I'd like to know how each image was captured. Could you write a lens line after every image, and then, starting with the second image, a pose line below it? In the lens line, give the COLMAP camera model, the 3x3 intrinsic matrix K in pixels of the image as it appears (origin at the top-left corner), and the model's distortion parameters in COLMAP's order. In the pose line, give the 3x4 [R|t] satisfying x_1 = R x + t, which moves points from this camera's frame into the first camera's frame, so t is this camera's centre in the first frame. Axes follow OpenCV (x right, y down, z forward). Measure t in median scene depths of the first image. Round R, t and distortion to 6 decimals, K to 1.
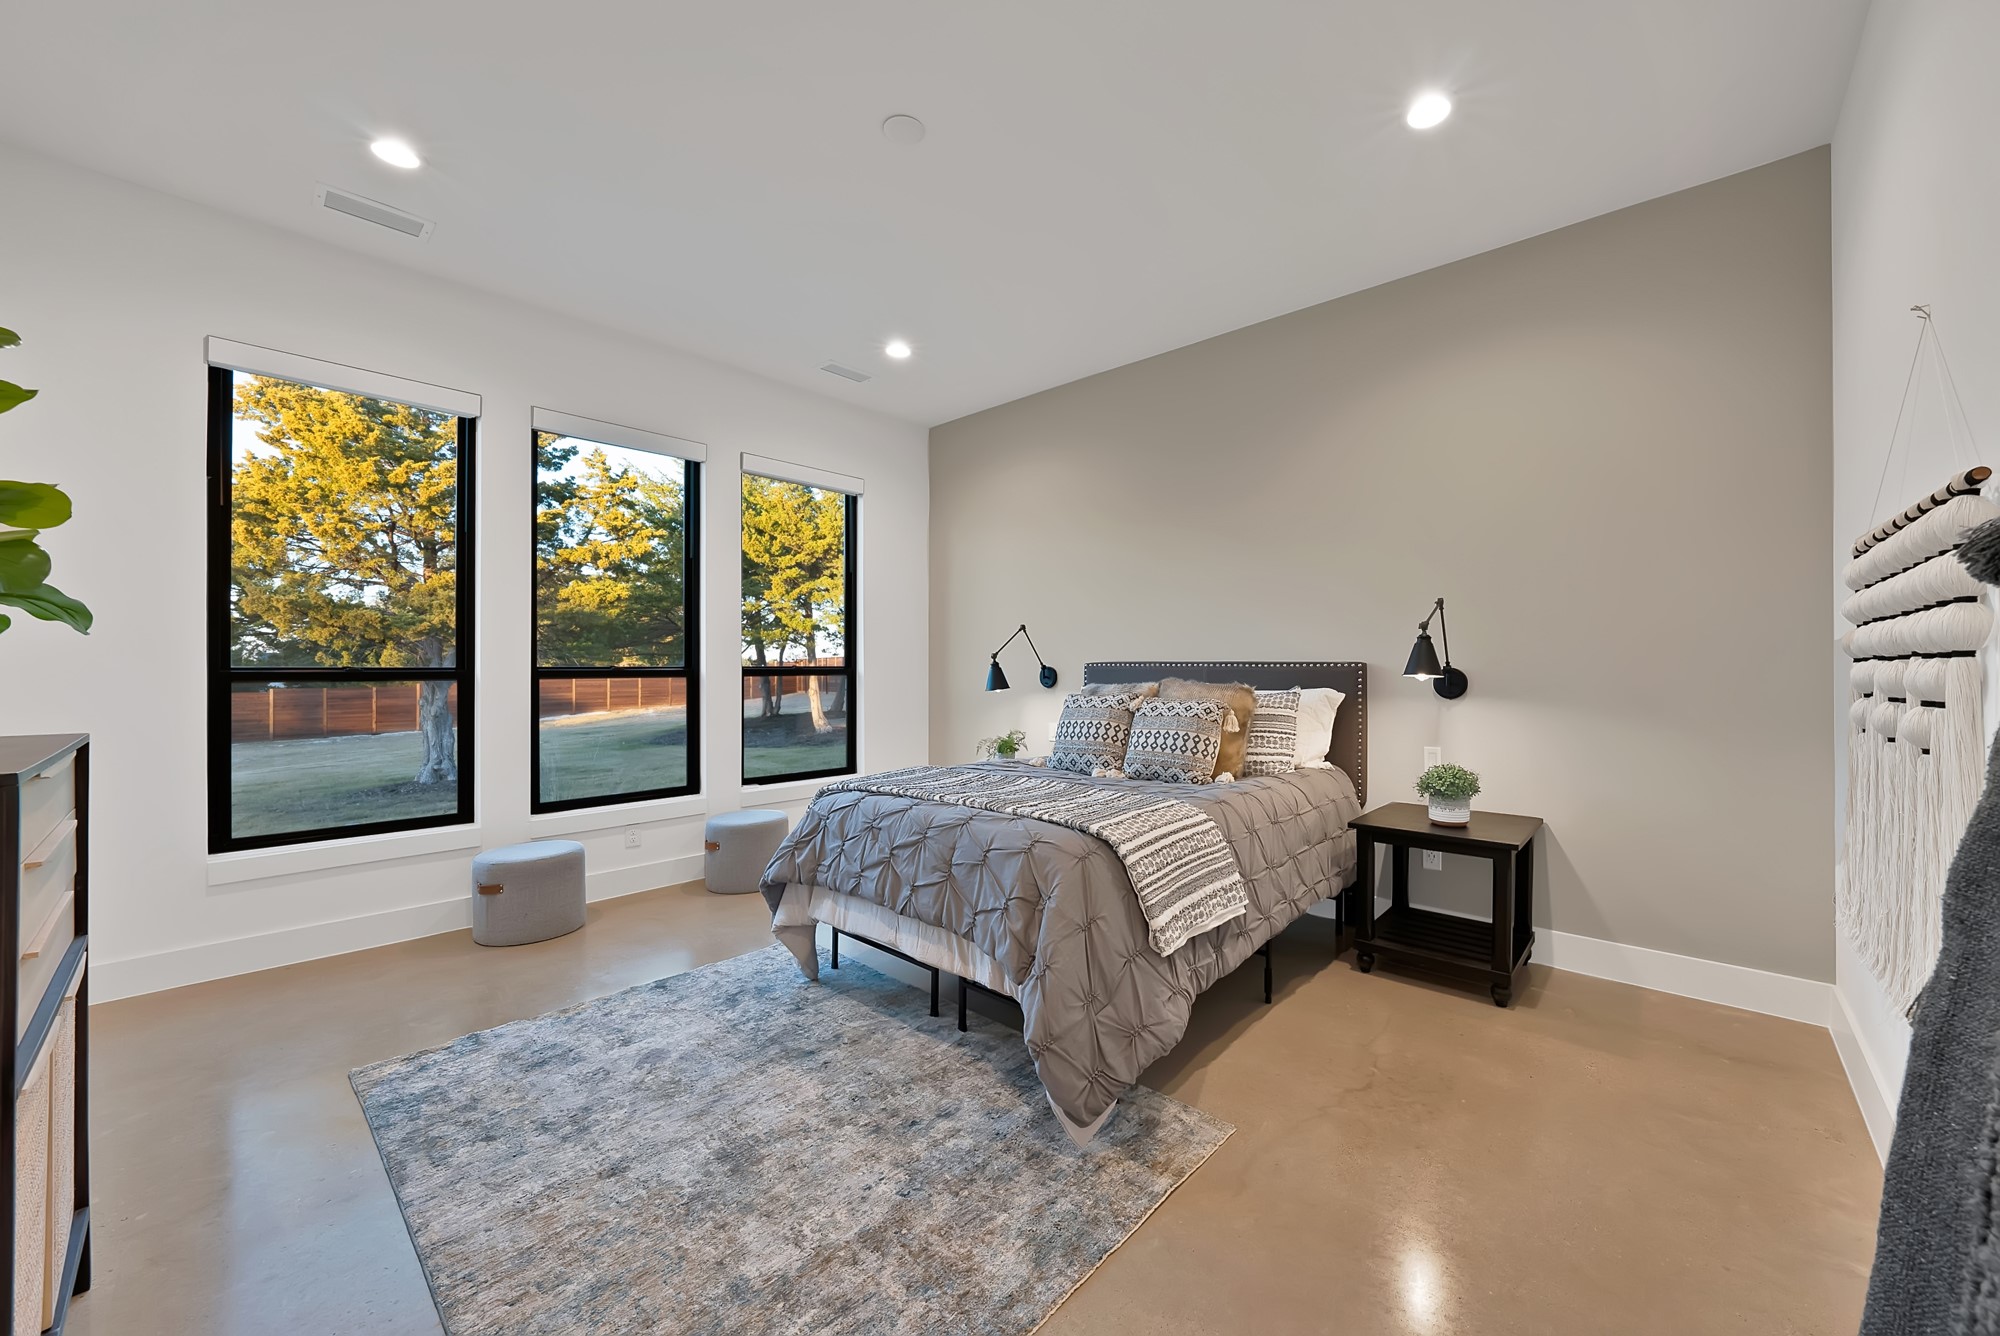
lens RADIAL K [[714.5, 0, 1004.1], [0, 714.5, 657.4], [0, 0, 1]] dist [-0.011125, 0.002855]
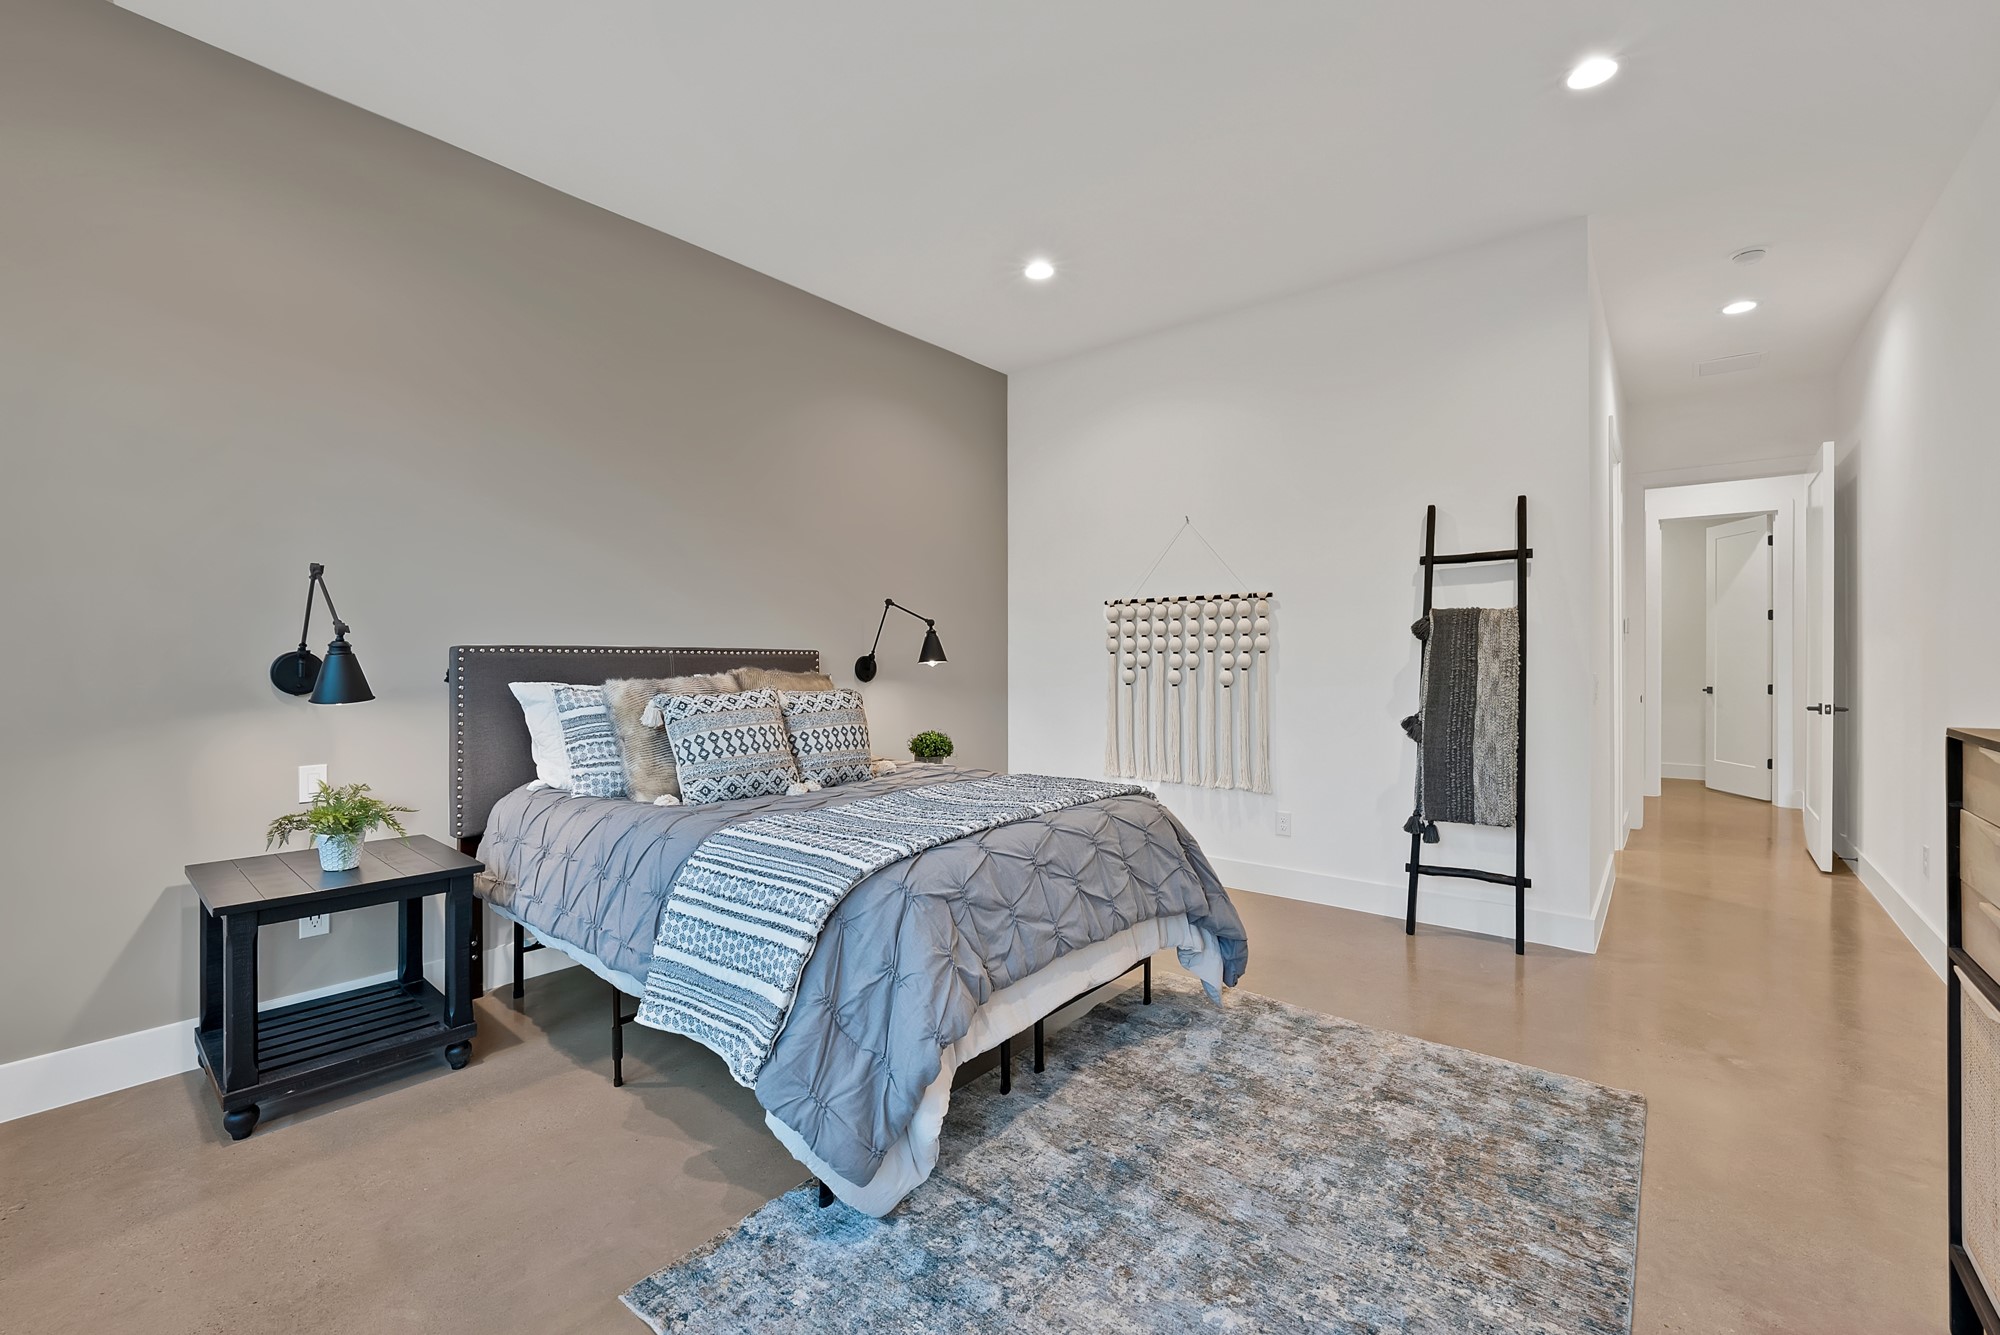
lens RADIAL K [[897.1, 0, 1000.0], [0, 897.1, 667.5], [0, 0, 1]] dist [-0.001080, -0.000235]
pose [[-0.083249, -0.001651, 0.996527, -0.878814], [-0.008608, 0.999963, 0.000937, 0.027983], [-0.996492, -0.008500, -0.083260, 0.888137]]
